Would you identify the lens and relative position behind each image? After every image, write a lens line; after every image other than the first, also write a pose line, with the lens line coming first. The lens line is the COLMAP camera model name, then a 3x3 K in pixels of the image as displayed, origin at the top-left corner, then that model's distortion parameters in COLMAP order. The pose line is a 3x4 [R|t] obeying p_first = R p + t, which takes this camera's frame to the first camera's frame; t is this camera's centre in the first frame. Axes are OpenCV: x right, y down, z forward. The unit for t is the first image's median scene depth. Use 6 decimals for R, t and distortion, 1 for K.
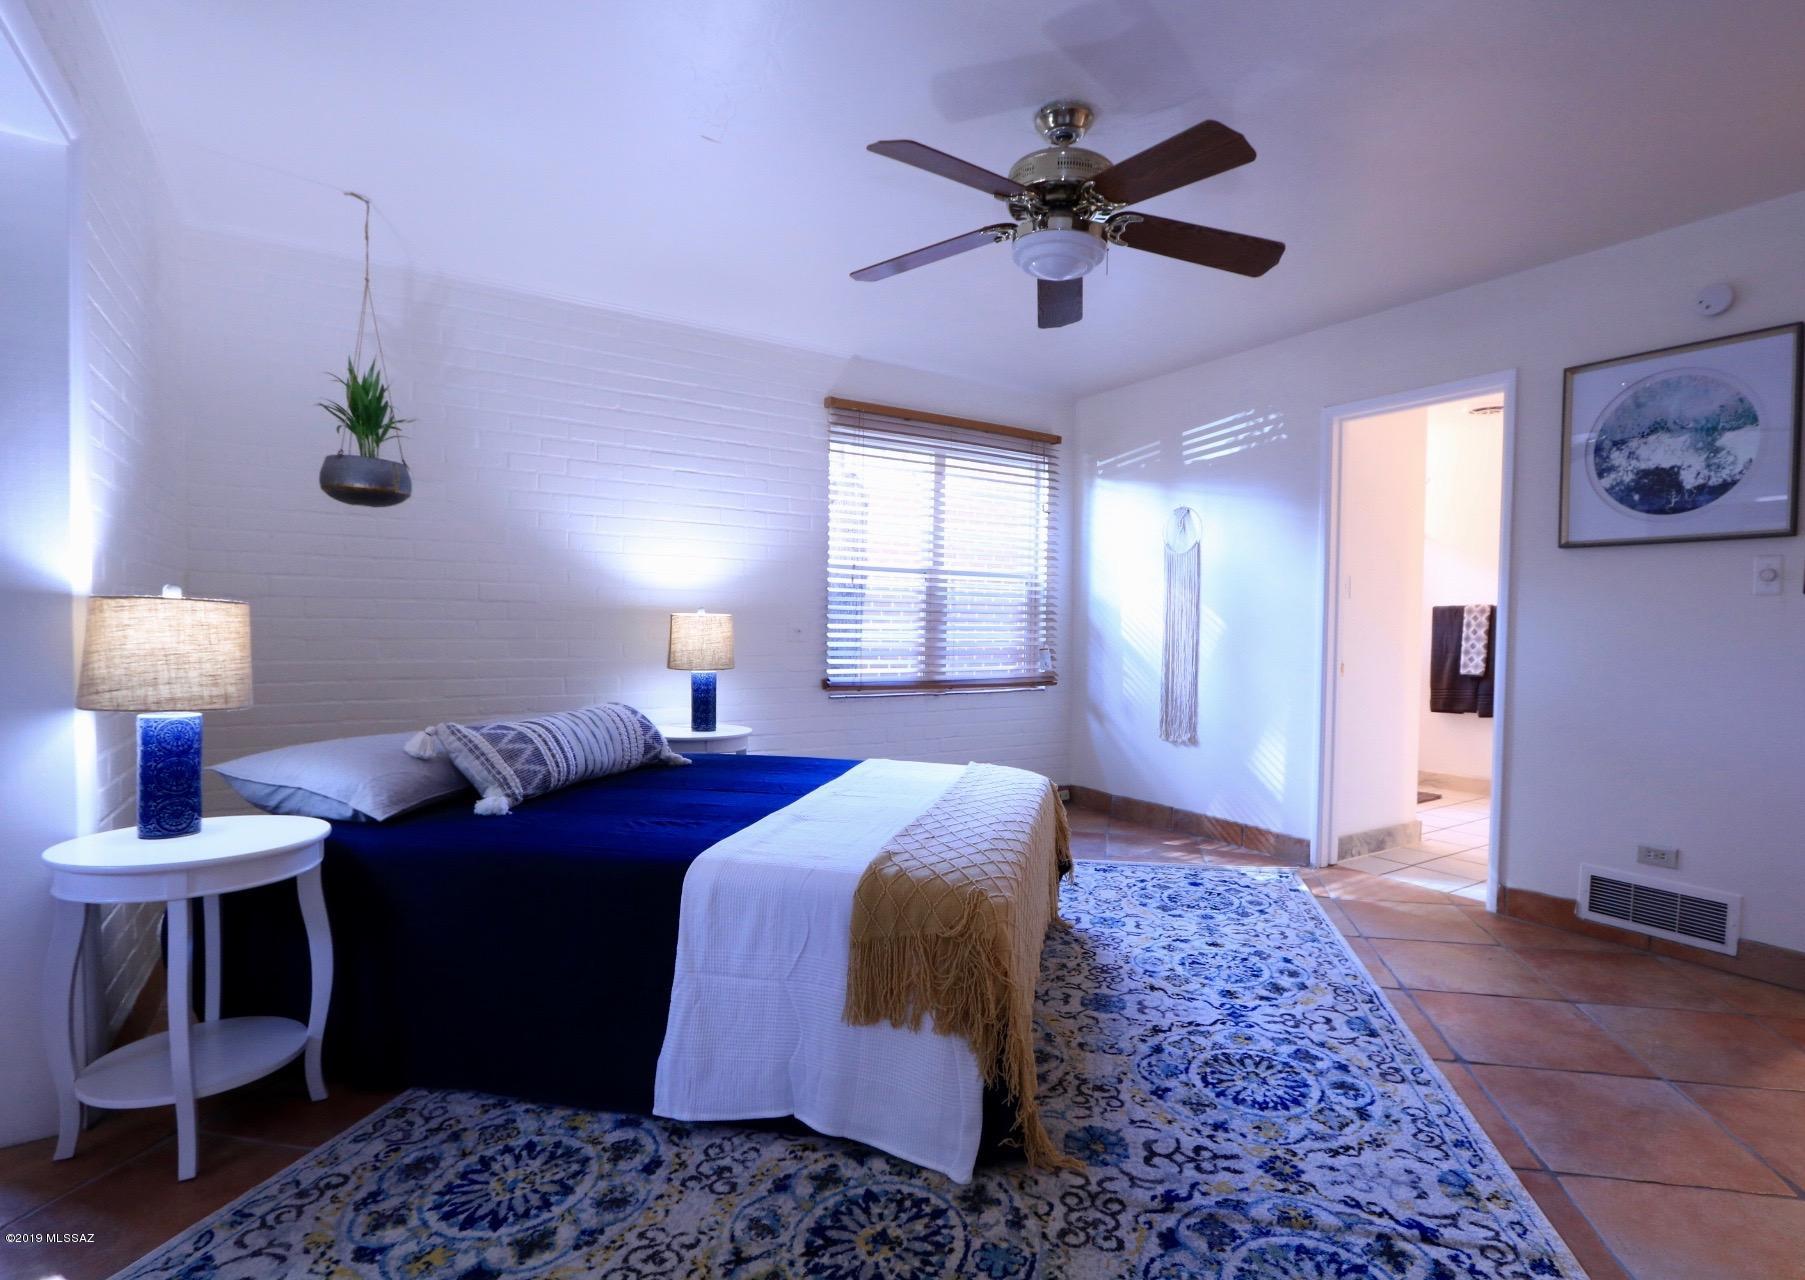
lens RADIAL K [[858.2, 0, 897.9], [0, 858.2, 636.6], [0, 0, 1]] dist [-0.016473, -0.000699]
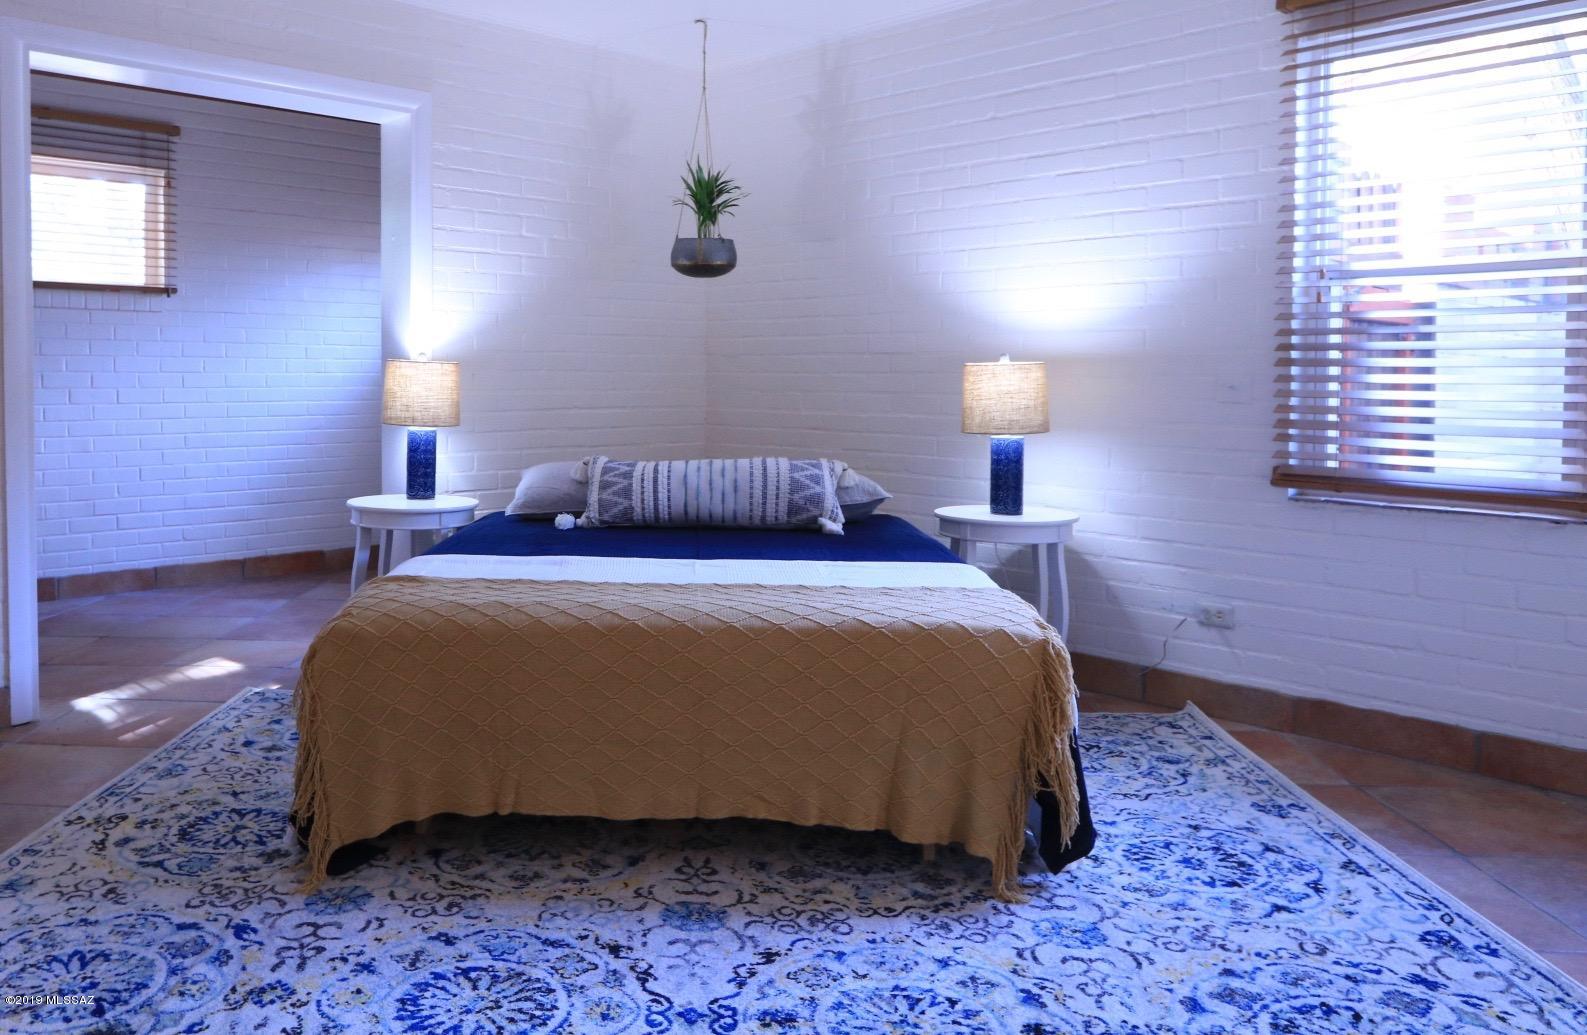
lens RADIAL K [[1253.2, 0, 803.7], [0, 1253.2, 389.1], [0, 0, 1]] dist [-0.013561, 0.010701]
pose [[0.200006, 0.005538, -0.979779, 1.239441], [-0.013103, 0.999910, 0.002977, -0.004590], [0.979707, 0.012243, 0.200060, 0.868134]]
